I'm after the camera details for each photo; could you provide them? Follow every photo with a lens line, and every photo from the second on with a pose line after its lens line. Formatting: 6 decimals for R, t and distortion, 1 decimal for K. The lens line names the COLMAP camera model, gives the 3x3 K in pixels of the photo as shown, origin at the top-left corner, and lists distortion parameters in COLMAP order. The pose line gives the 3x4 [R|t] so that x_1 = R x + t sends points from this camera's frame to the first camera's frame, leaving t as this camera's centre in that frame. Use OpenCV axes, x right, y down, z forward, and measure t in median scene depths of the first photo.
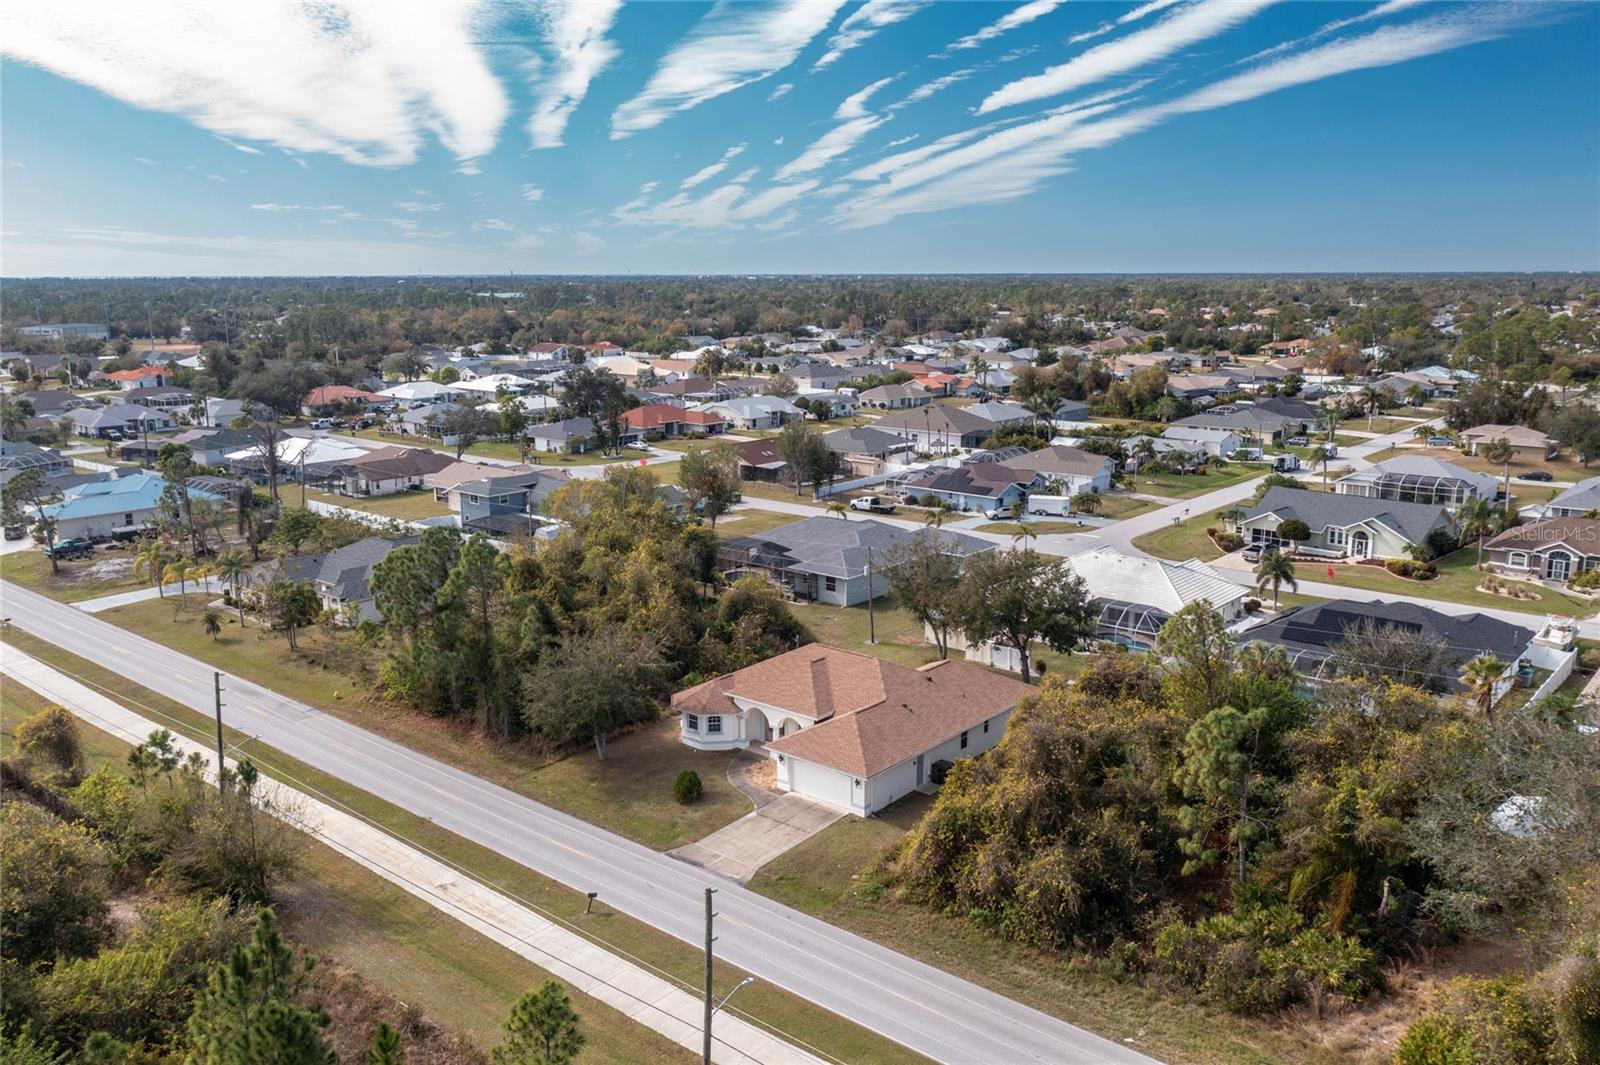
lens RADIAL K [[1239.8, 0, 800.0], [0, 1239.8, 532.5], [0, 0, 1]] dist [-0.000970, -0.000305]
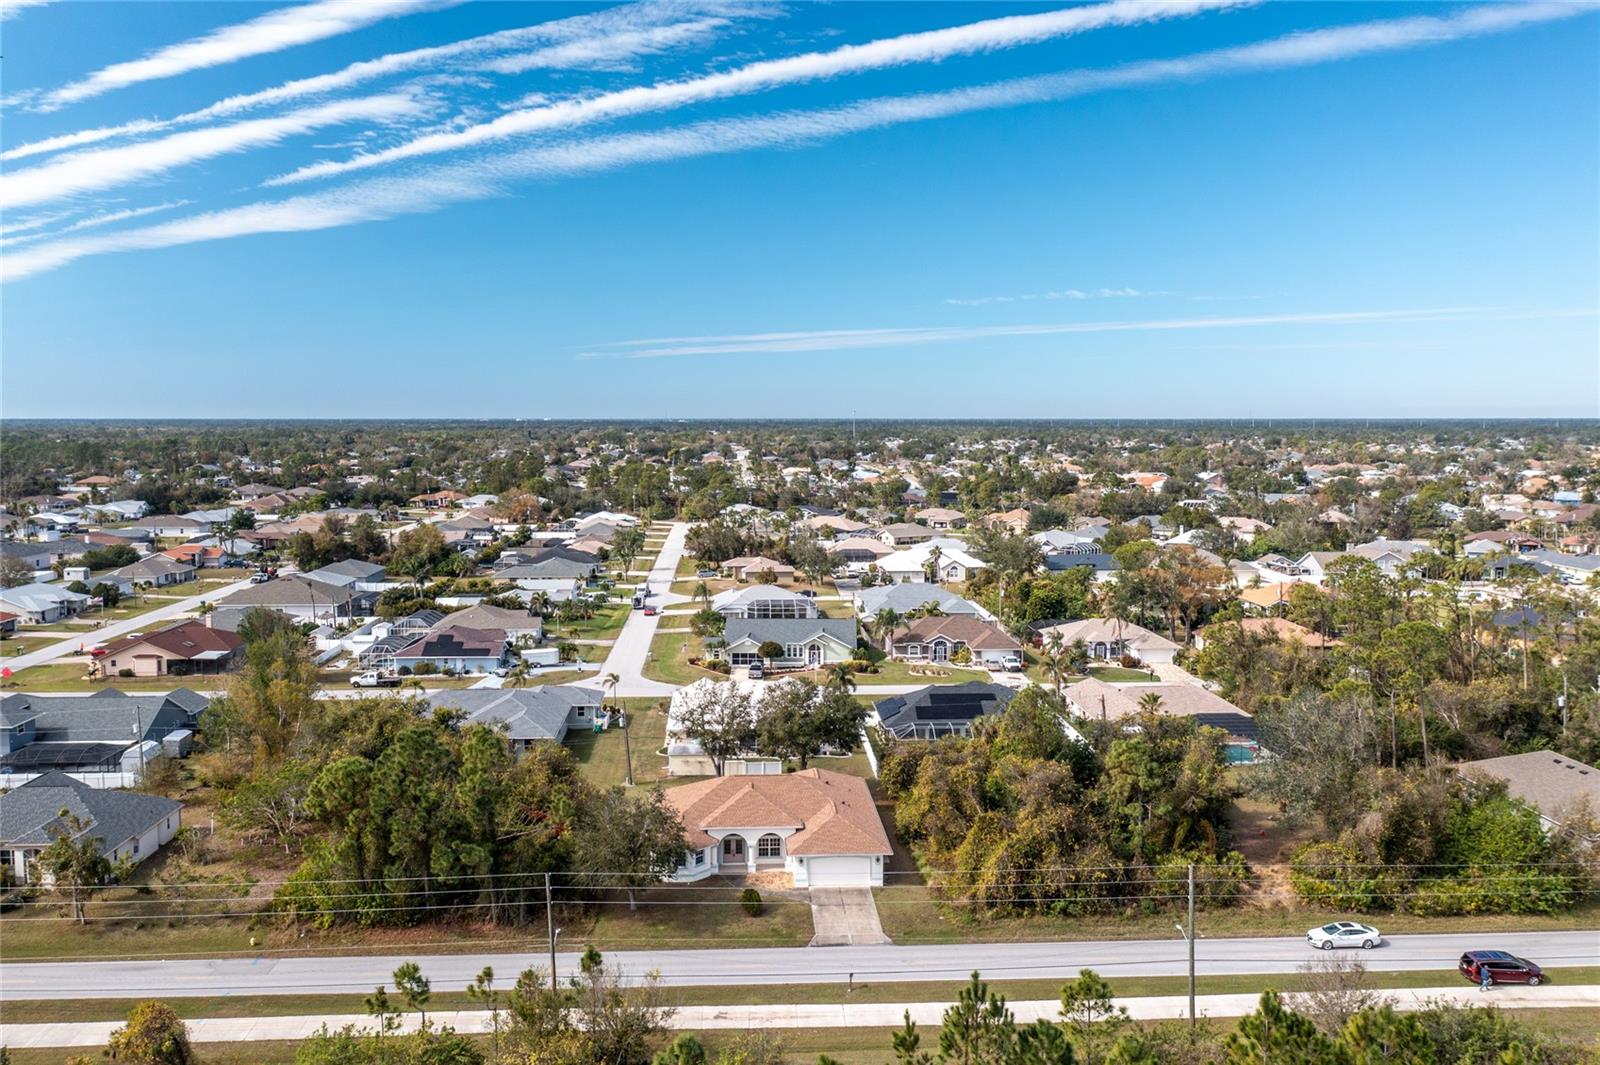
lens RADIAL K [[1285.4, 0, 800.0], [0, 1285.4, 532.5], [0, 0, 1]] dist [-0.004259, 0.002681]
pose [[0.728967, -0.055865, 0.682265, -0.491099], [0.136438, 0.988525, -0.064834, -0.032790], [-0.670814, 0.140349, 0.728225, 0.013976]]
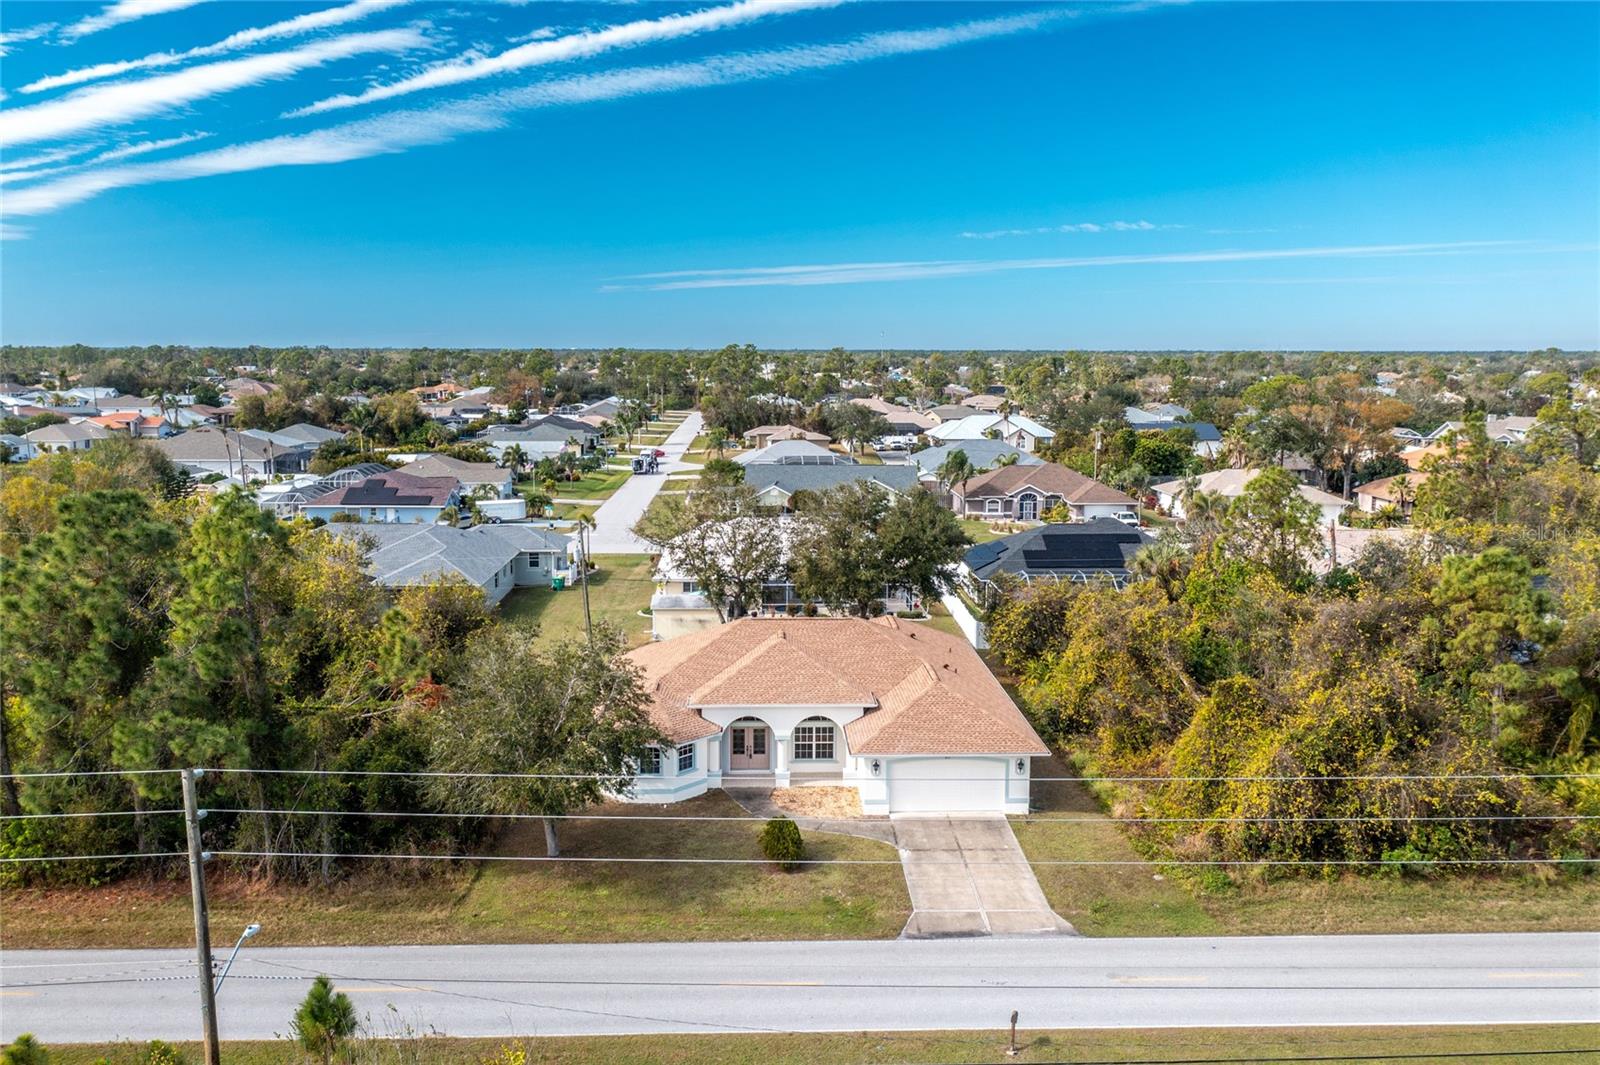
lens RADIAL K [[1285.4, 0, 800.0], [0, 1285.4, 532.5], [0, 0, 1]] dist [-0.004259, 0.002681]
pose [[0.742553, -0.089365, 0.663799, -0.272462], [0.130590, 0.991356, -0.012620, 0.036016], [-0.656933, 0.096057, 0.747805, 0.287891]]
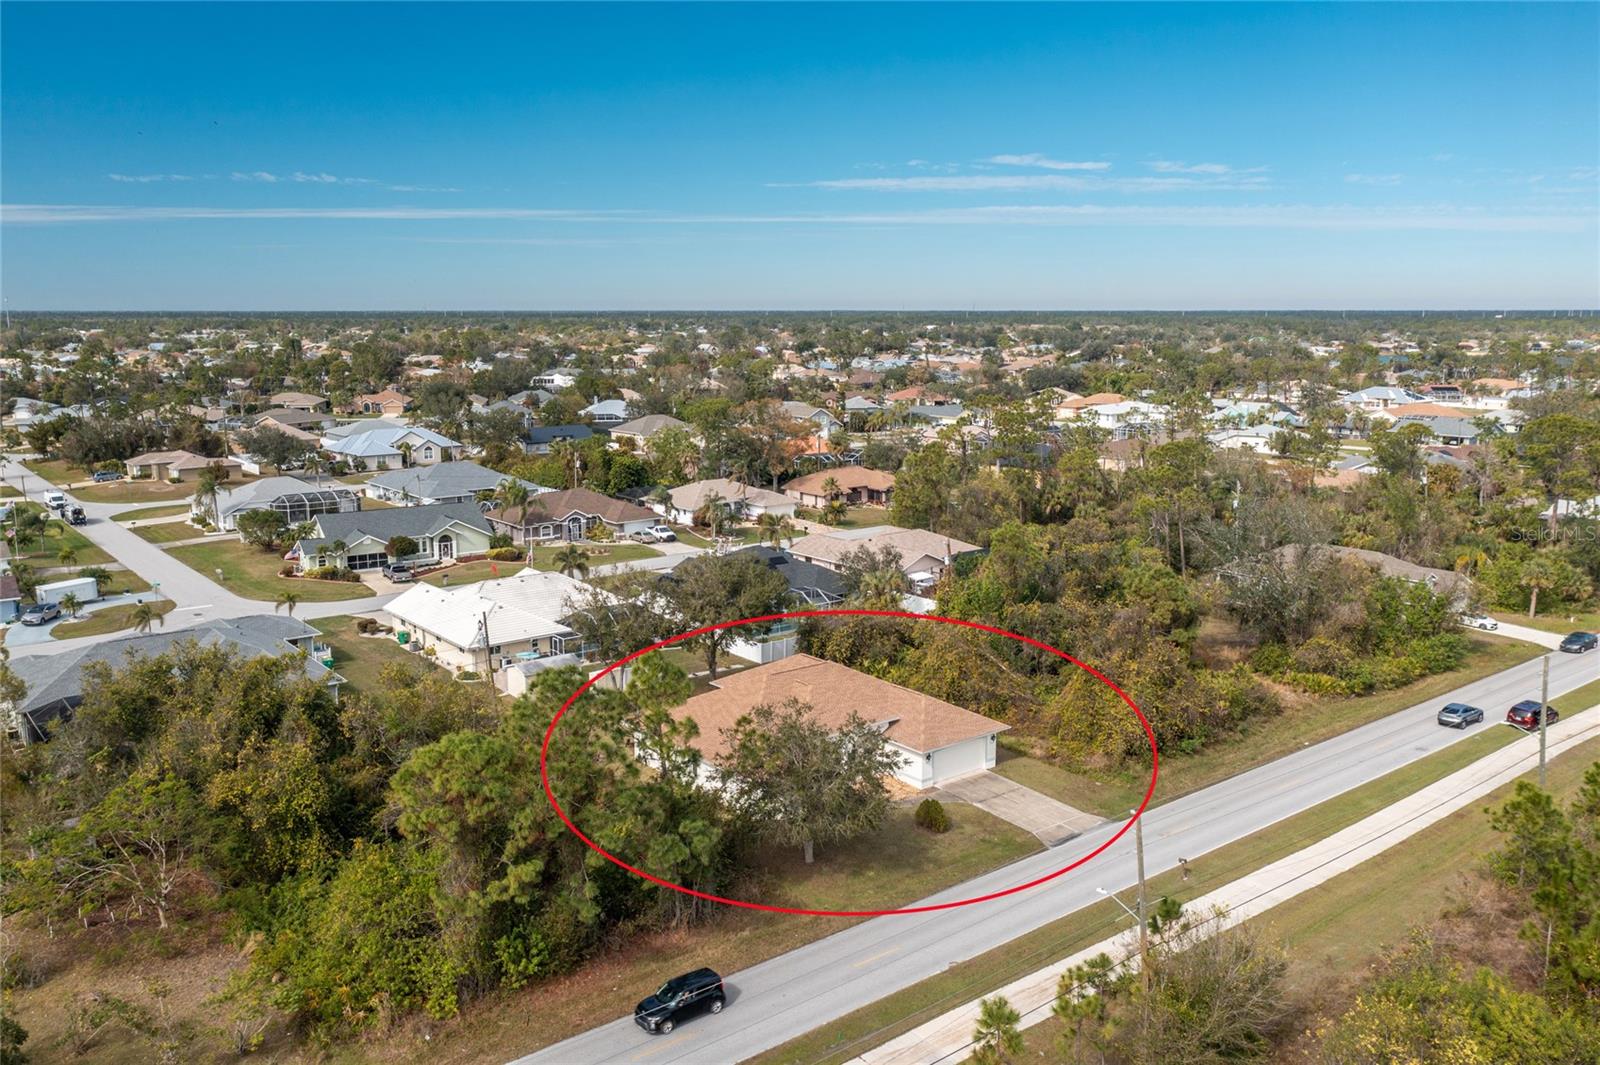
lens RADIAL K [[1239.8, 0, 800.0], [0, 1239.8, 532.5], [0, 0, 1]] dist [-0.000970, -0.000305]
pose [[0.198588, -0.165969, 0.965928, -0.559762], [0.195872, 0.972396, 0.126811, -0.083443], [-0.960311, 0.164015, 0.225615, 0.476427]]
